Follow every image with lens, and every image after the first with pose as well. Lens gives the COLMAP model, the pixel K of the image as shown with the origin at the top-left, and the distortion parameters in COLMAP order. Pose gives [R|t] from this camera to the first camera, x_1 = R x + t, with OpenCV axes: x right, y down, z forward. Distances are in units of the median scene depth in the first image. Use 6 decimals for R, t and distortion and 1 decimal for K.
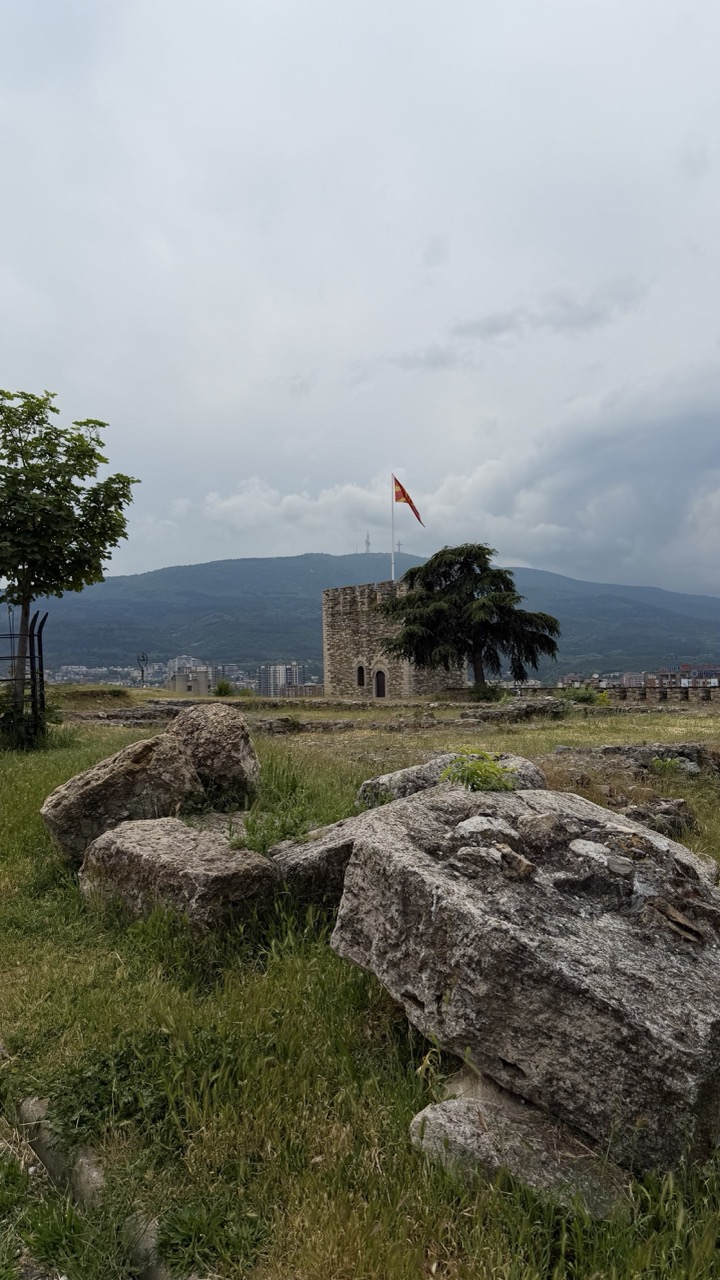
lens RADIAL K [[841.2, 0, 360.0], [0, 841.2, 640.0], [0, 0, 1]] dist [0.100762, -0.136095]
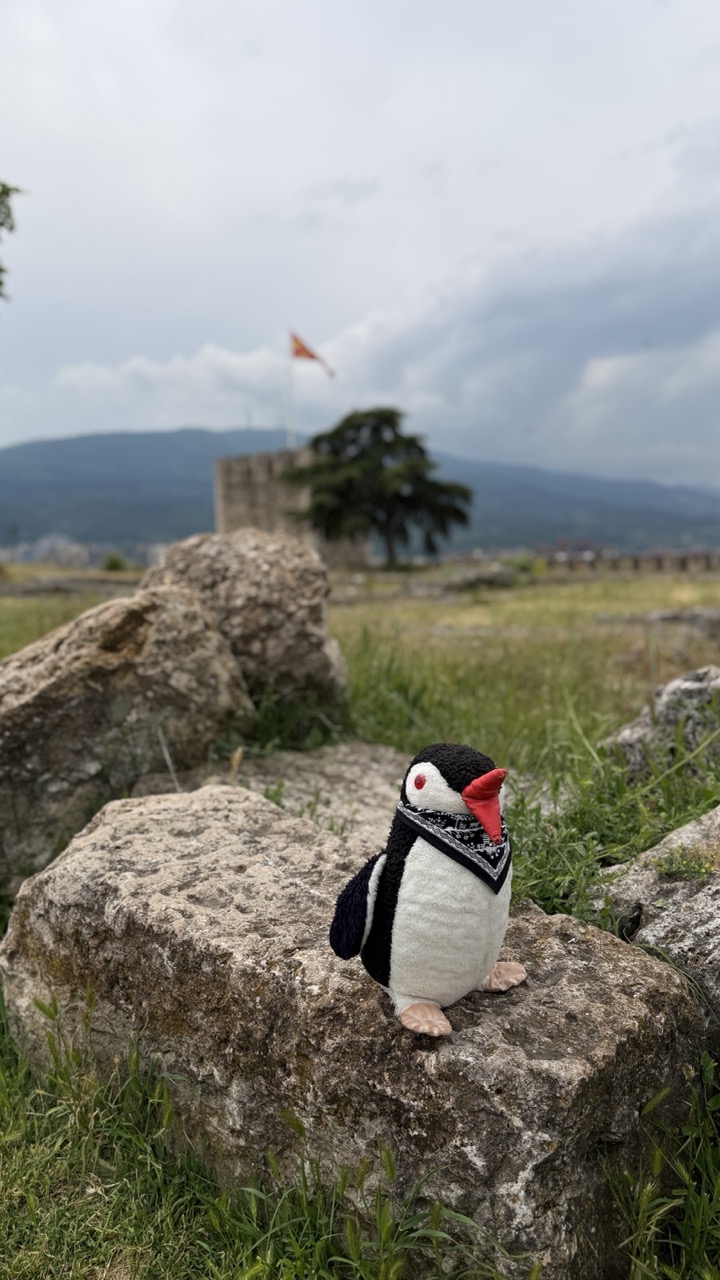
lens RADIAL K [[841.2, 0, 360.0], [0, 841.2, 640.0], [0, 0, 1]] dist [0.100762, -0.136095]
pose [[0.990673, -0.019701, 0.134830, -0.110579], [0.000458, 0.989968, 0.141290, 0.044411], [-0.136261, -0.139910, 0.980744, 0.316612]]
